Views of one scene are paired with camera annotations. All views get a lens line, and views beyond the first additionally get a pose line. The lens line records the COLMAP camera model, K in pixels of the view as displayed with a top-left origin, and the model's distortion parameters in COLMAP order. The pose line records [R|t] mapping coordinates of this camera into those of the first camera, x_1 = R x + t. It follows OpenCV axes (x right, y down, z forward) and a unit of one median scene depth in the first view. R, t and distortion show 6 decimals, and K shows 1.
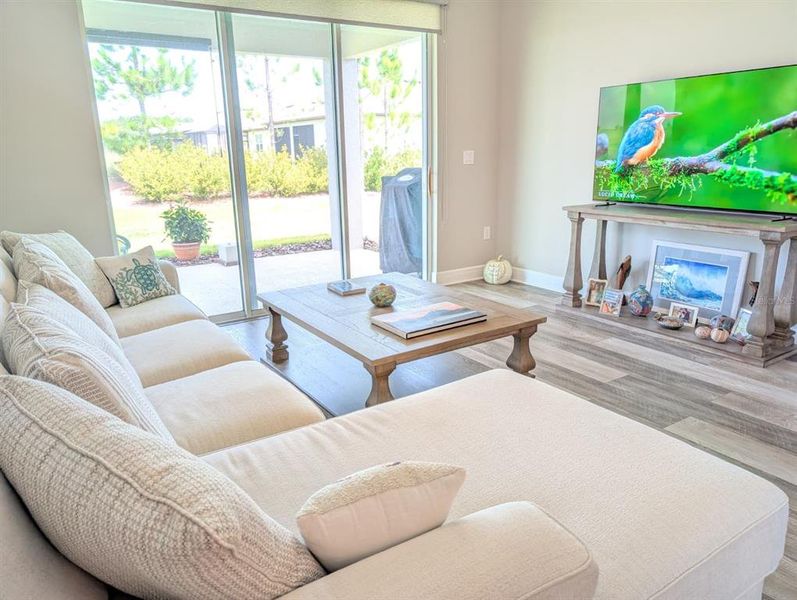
lens RADIAL K [[576.9, 0, 396.6], [0, 576.9, 298.8], [0, 0, 1]] dist [0.027643, -0.003046]
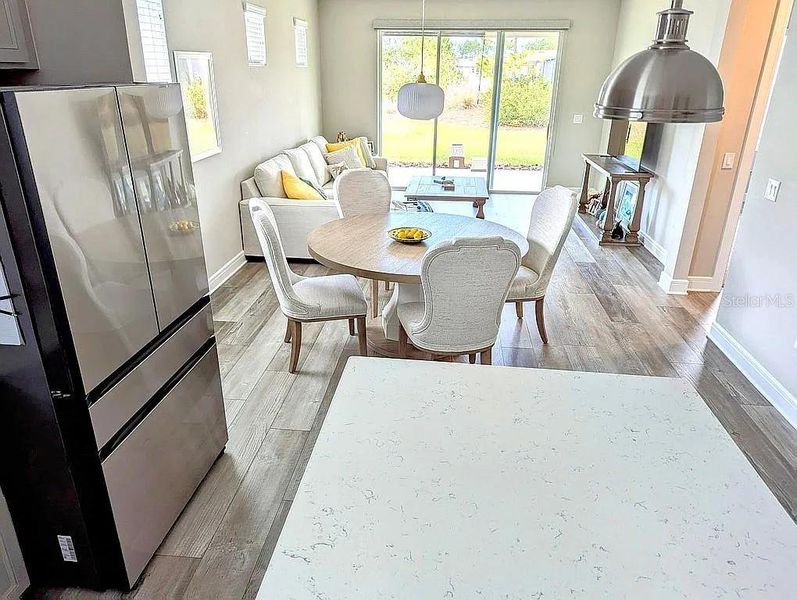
lens RADIAL K [[576.9, 0, 396.6], [0, 576.9, 298.8], [0, 0, 1]] dist [0.027643, -0.003046]
pose [[0.772179, 0.262495, -0.578650, 0.787957], [-0.185035, 0.964105, 0.190430, 0.028181], [0.607866, -0.039976, 0.793032, -0.618278]]
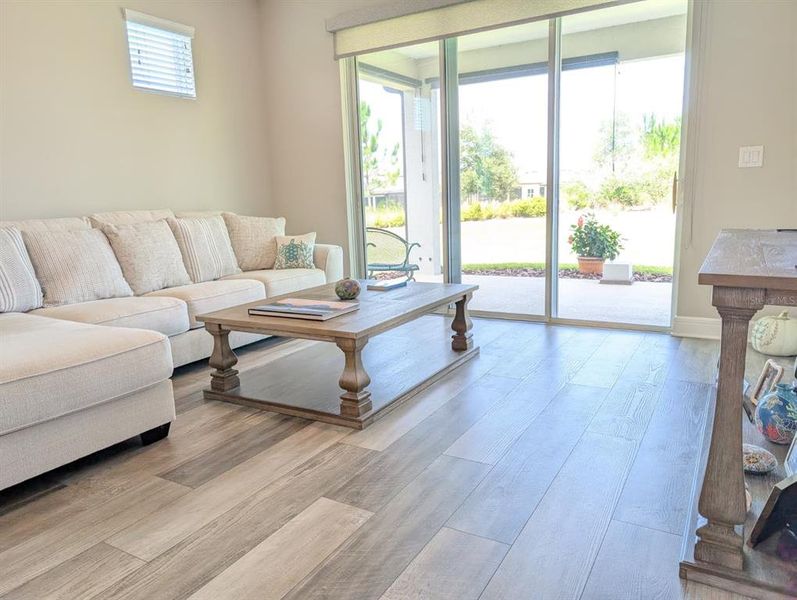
lens RADIAL K [[576.9, 0, 396.6], [0, 576.9, 298.8], [0, 0, 1]] dist [0.027643, -0.003046]
pose [[0.437541, 0.165893, -0.883763, 0.552005], [-0.204596, 0.975422, 0.081806, -0.054239], [0.875613, 0.145021, 0.460728, 0.343232]]
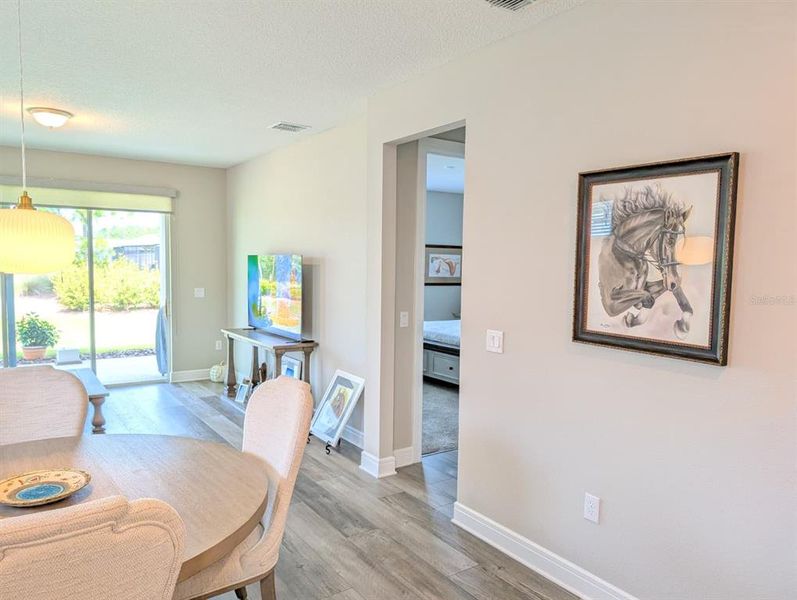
lens RADIAL K [[576.9, 0, 396.6], [0, 576.9, 298.8], [0, 0, 1]] dist [0.027643, -0.003046]
pose [[0.999383, 0.033433, 0.010728, 0.582042], [-0.030758, 0.980955, -0.191783, 0.030492], [-0.016936, 0.191335, 0.981379, -0.408134]]
